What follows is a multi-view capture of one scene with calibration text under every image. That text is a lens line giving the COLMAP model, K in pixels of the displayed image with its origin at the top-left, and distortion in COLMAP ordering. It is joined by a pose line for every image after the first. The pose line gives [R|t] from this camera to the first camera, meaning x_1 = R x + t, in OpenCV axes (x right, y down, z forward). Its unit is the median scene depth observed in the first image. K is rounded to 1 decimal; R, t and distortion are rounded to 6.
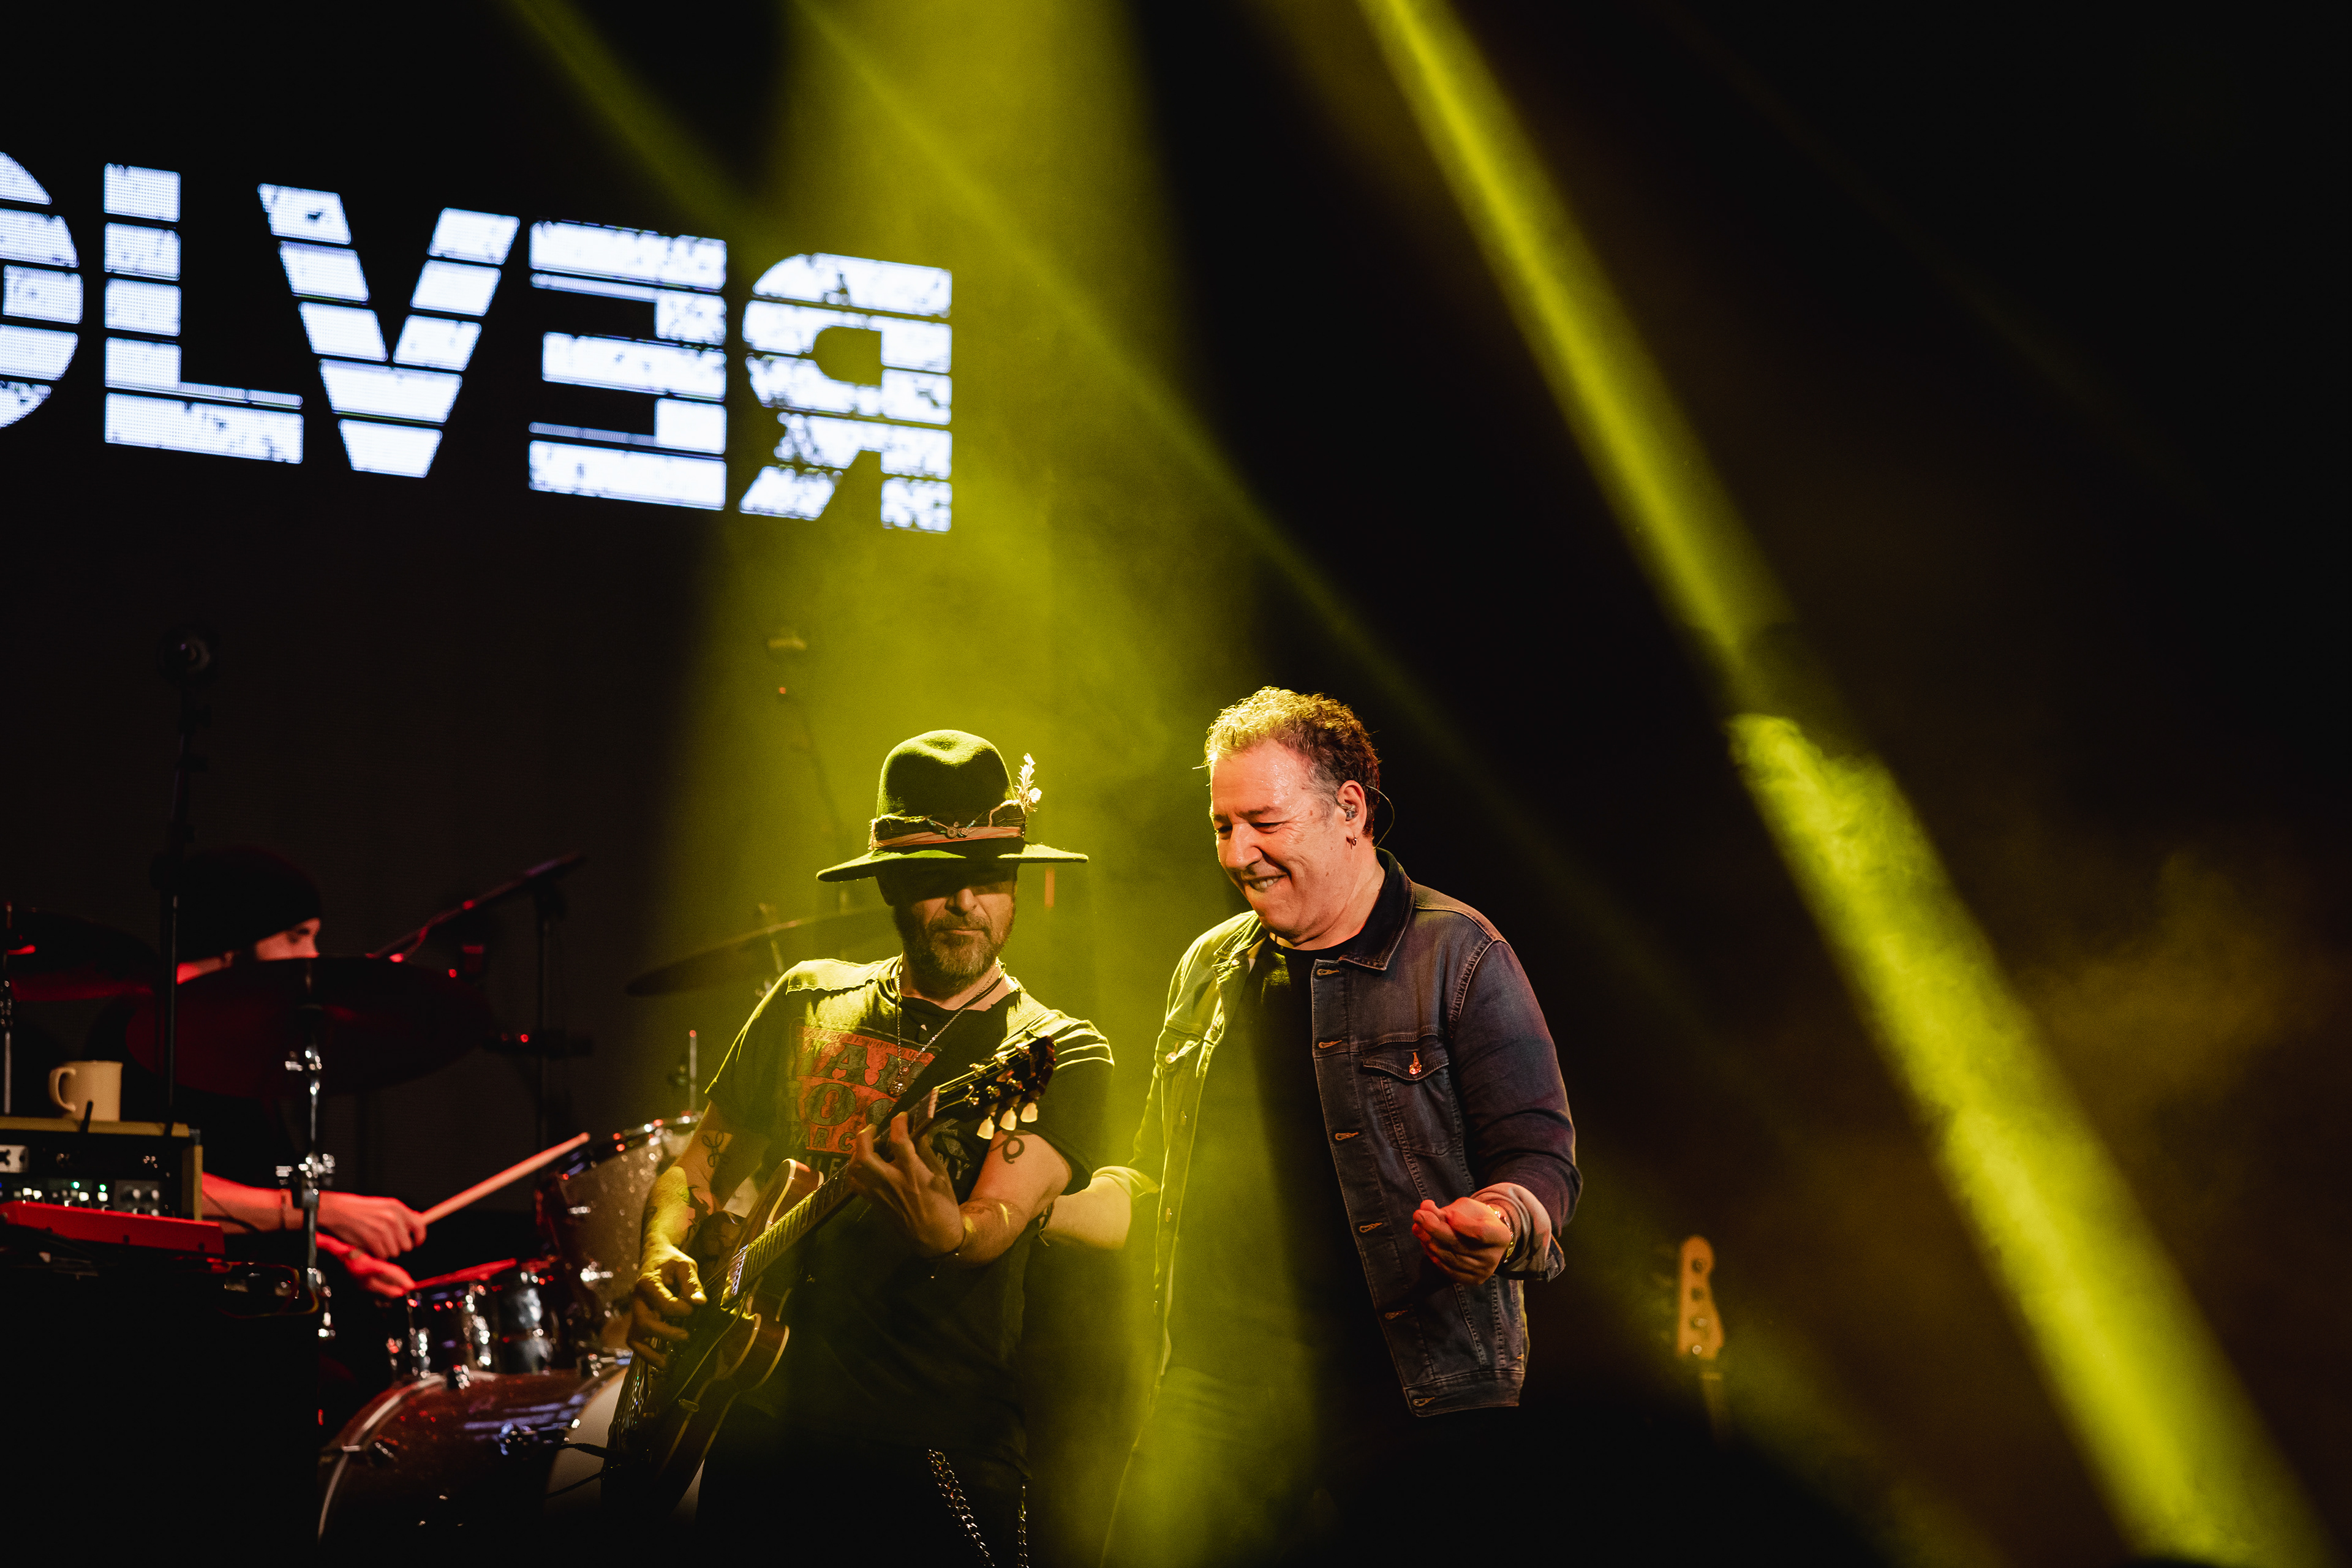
lens RADIAL K [[12847.8, 0, 1091.3], [0, 12847.8, 650.7], [0, 0, 1]] dist [1.204765, 0.000000]
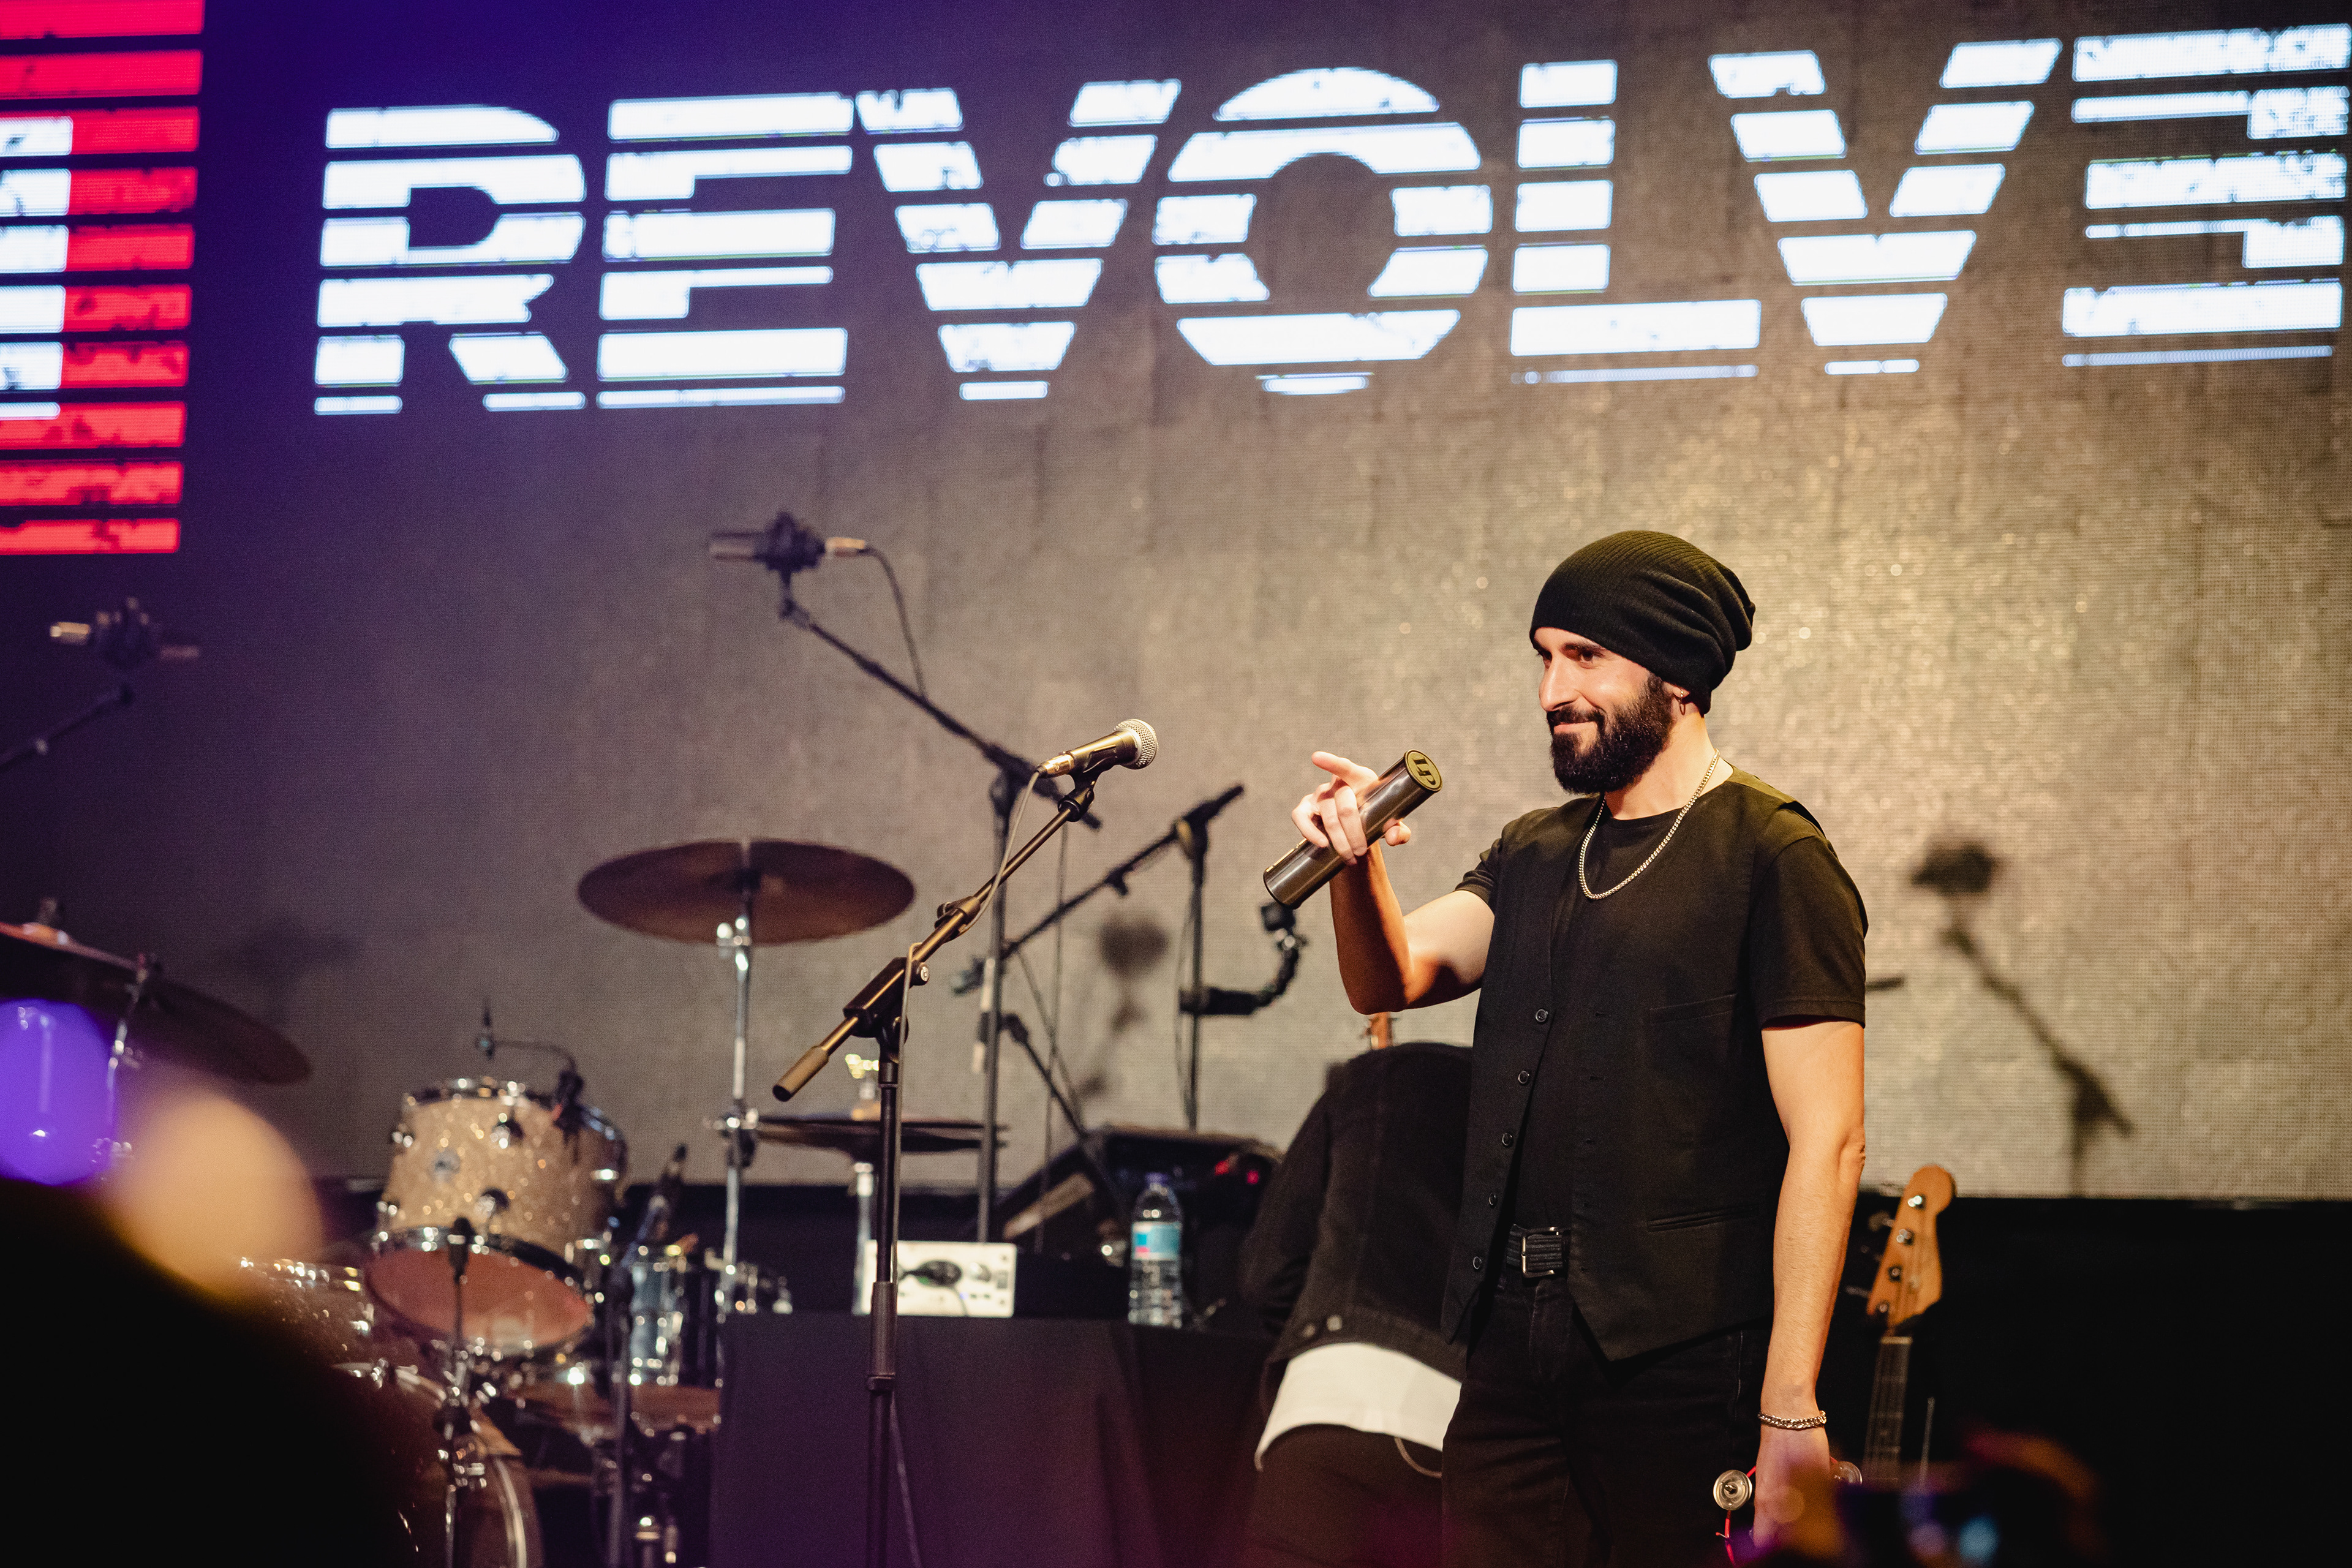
lens RADIAL K [[11089.0, 0, 1219.4], [0, 11089.0, 727.4], [0, 0, 1]] dist [0.891264, 0.000000]
pose [[0.317232, -0.073462, -0.945498, 0.658429], [0.050592, 0.996886, -0.060480, 0.056146], [0.946998, -0.028648, 0.319961, 0.728906]]
